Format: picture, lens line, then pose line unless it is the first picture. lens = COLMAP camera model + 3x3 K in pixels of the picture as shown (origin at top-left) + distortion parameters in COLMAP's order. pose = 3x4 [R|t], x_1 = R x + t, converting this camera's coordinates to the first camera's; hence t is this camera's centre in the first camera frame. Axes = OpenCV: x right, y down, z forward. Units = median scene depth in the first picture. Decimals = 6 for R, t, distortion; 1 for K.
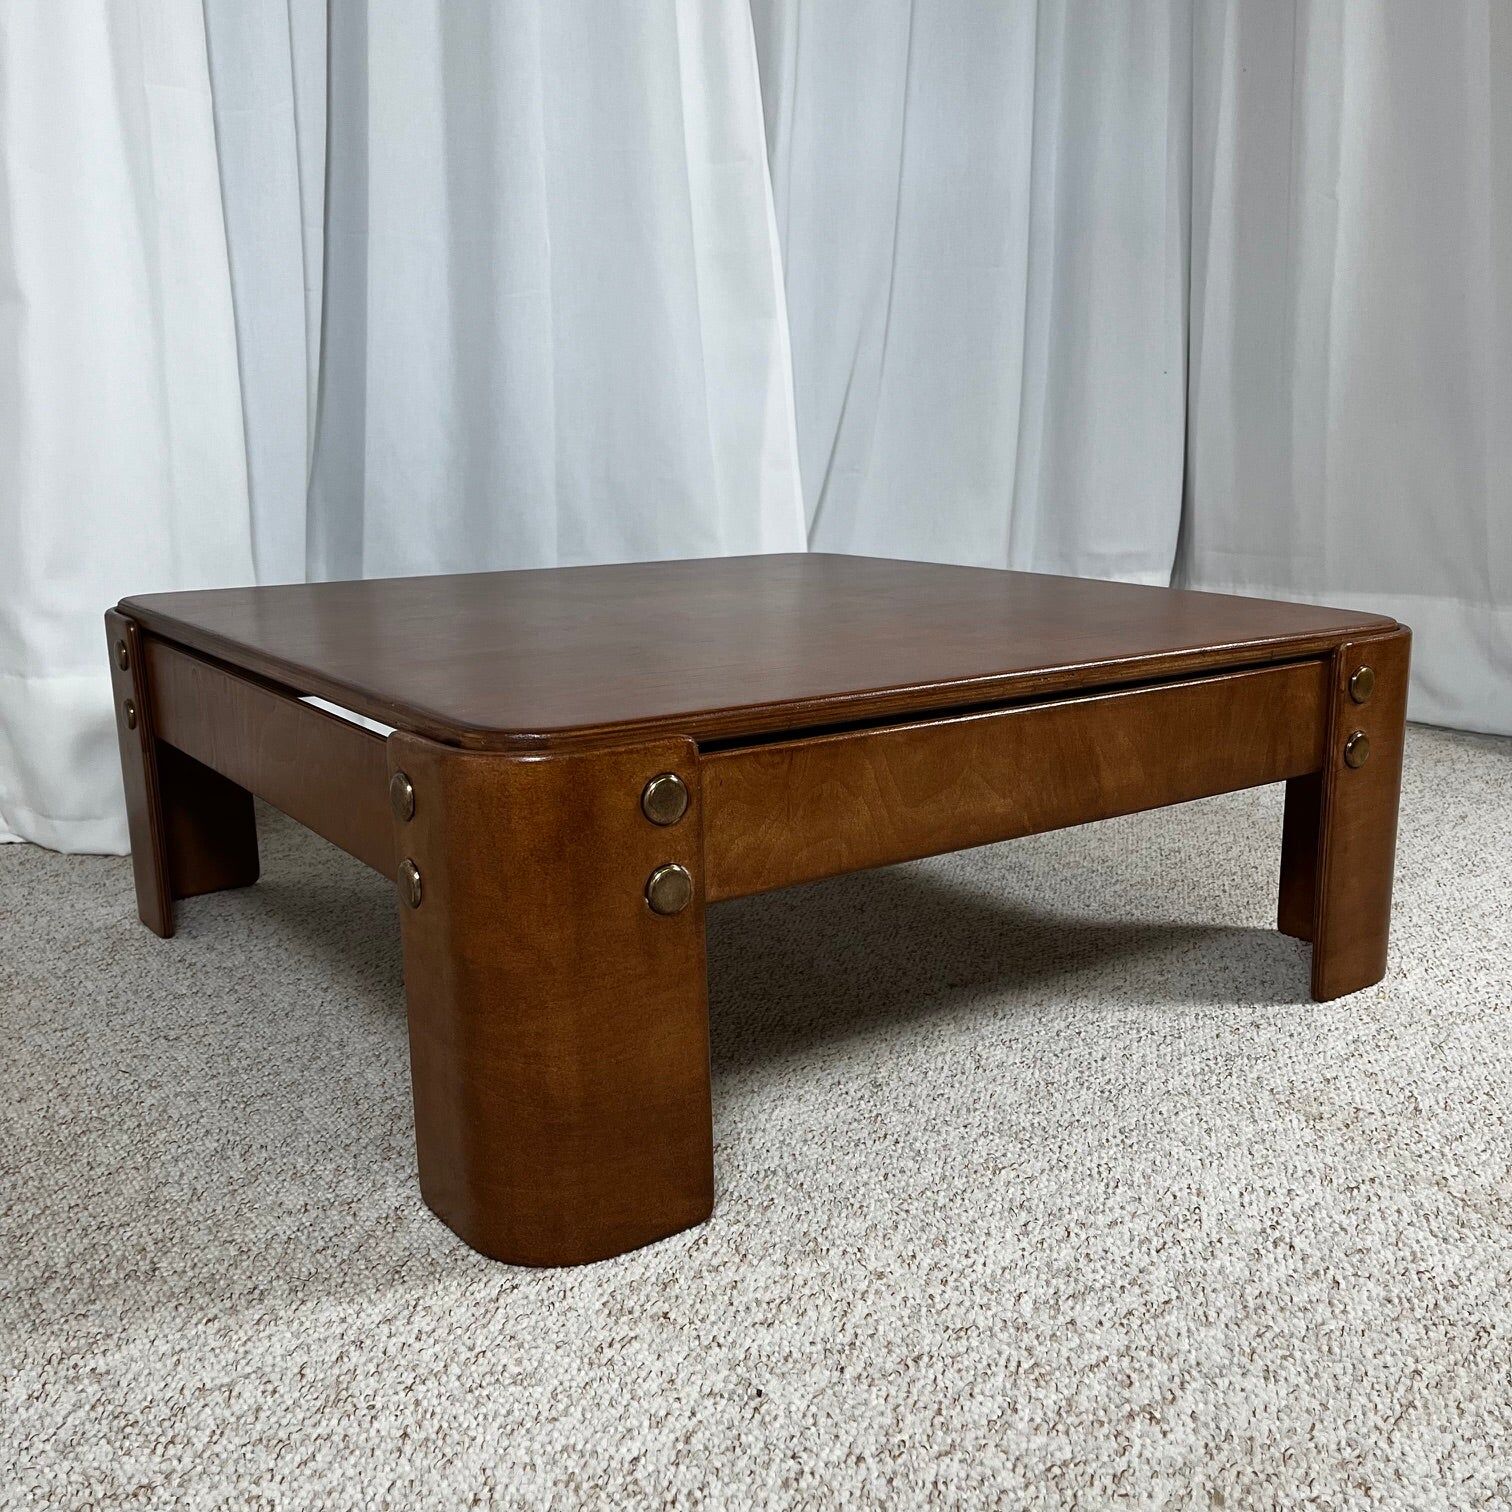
lens RADIAL K [[1556.1, 0, 755.6], [0, 1556.1, 757.3], [0, 0, 1]] dist [0.016770, 0.000000]
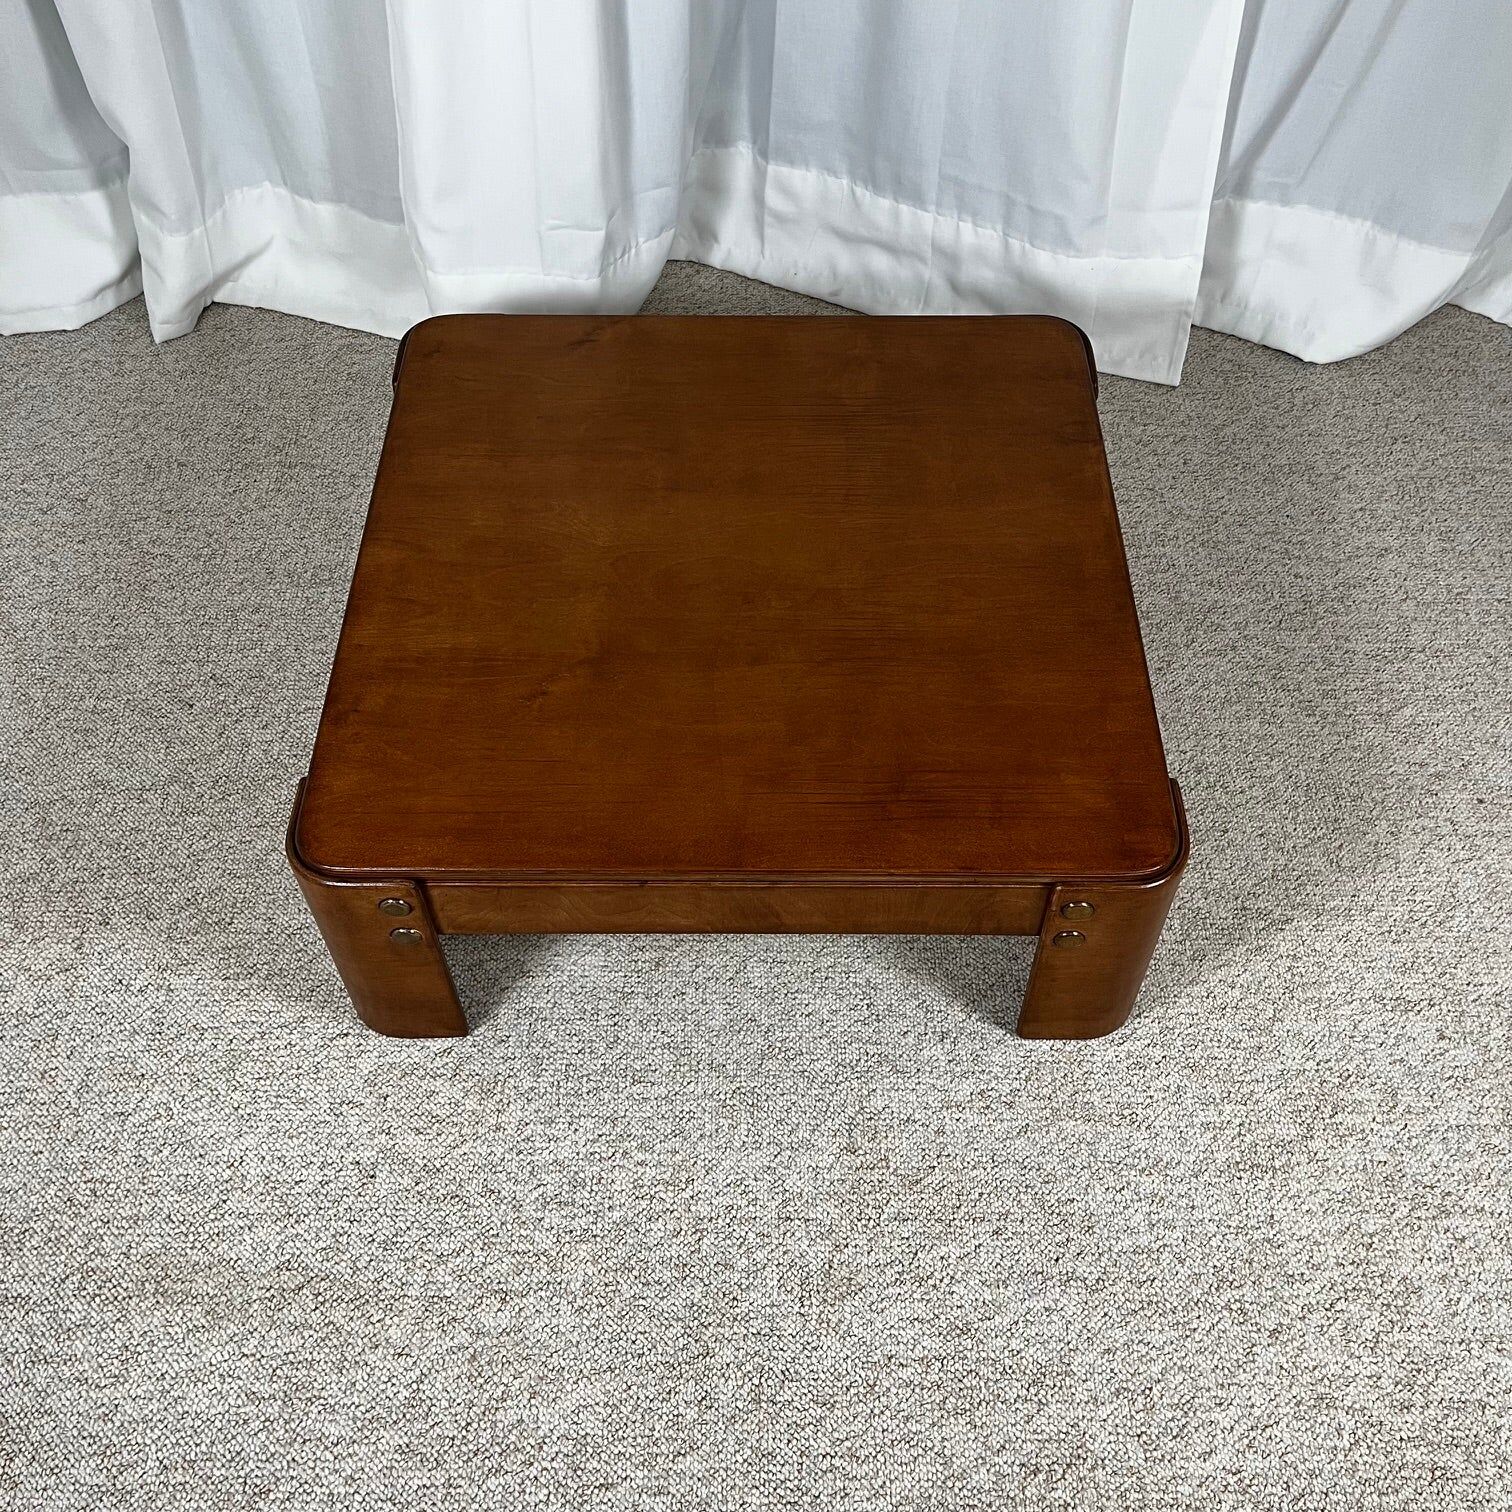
lens RADIAL K [[1540.3, 0, 749.2], [0, 1540.3, 759.7], [0, 0, 1]] dist [0.032747, 0.000000]
pose [[0.814029, 0.463132, -0.350522, 0.535354], [-0.126972, 0.730787, 0.670692, -0.880395], [0.566776, -0.501456, 0.653687, 0.136131]]
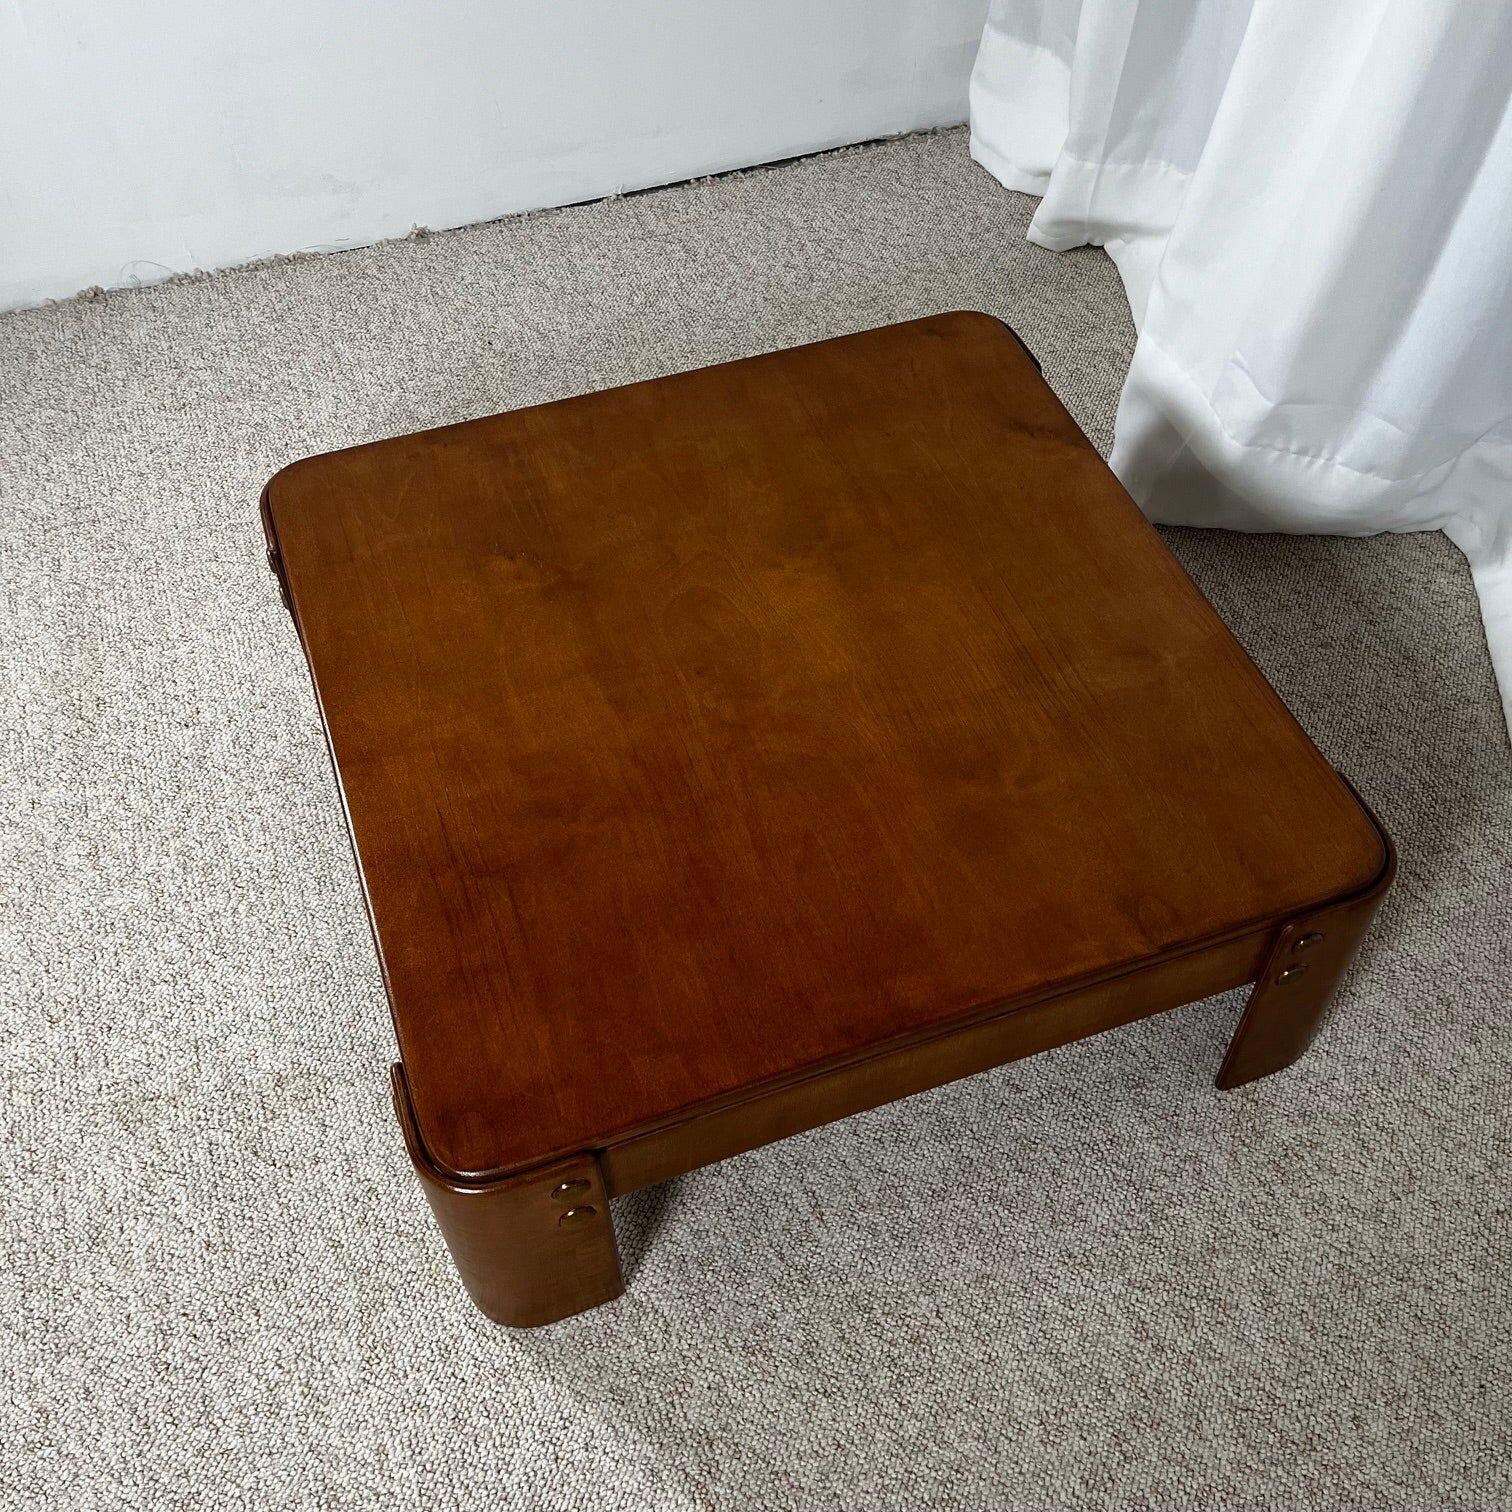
lens RADIAL K [[1540.3, 0, 751.8], [0, 1540.3, 743.4], [0, 0, 1]] dist [0.032747, 0.000000]
pose [[-0.267506, 0.762441, -0.589173, 0.722051], [-0.201185, 0.553784, 0.807990, -1.009842], [0.942319, 0.334675, 0.005251, 1.109132]]
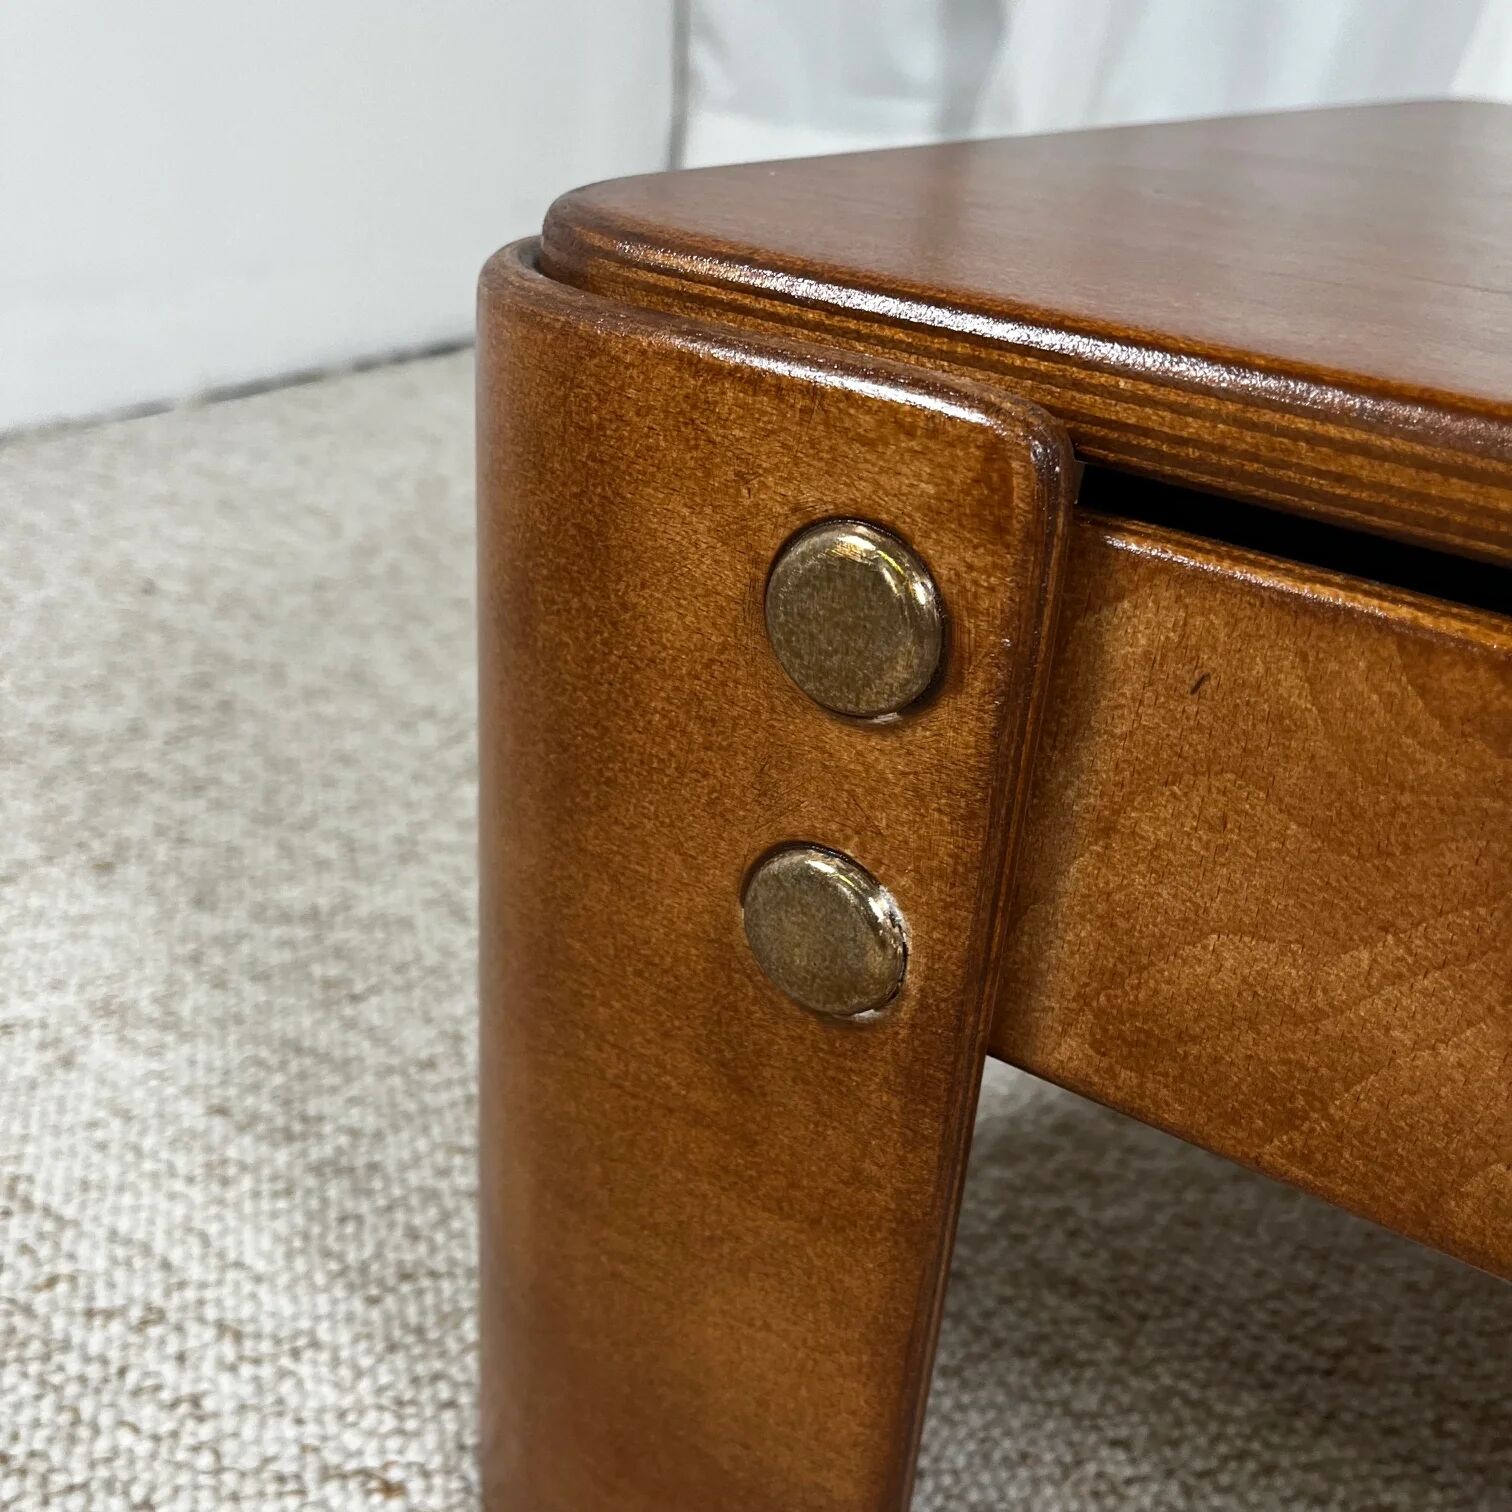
lens RADIAL K [[1556.1, 0, 749.2], [0, 1556.1, 758.6], [0, 0, 1]] dist [0.016770, 0.000000]
pose [[0.371404, 0.457484, -0.807940, 0.105043], [-0.278508, 0.885006, 0.373093, -0.030140], [0.885716, 0.086449, 0.456107, 0.602329]]
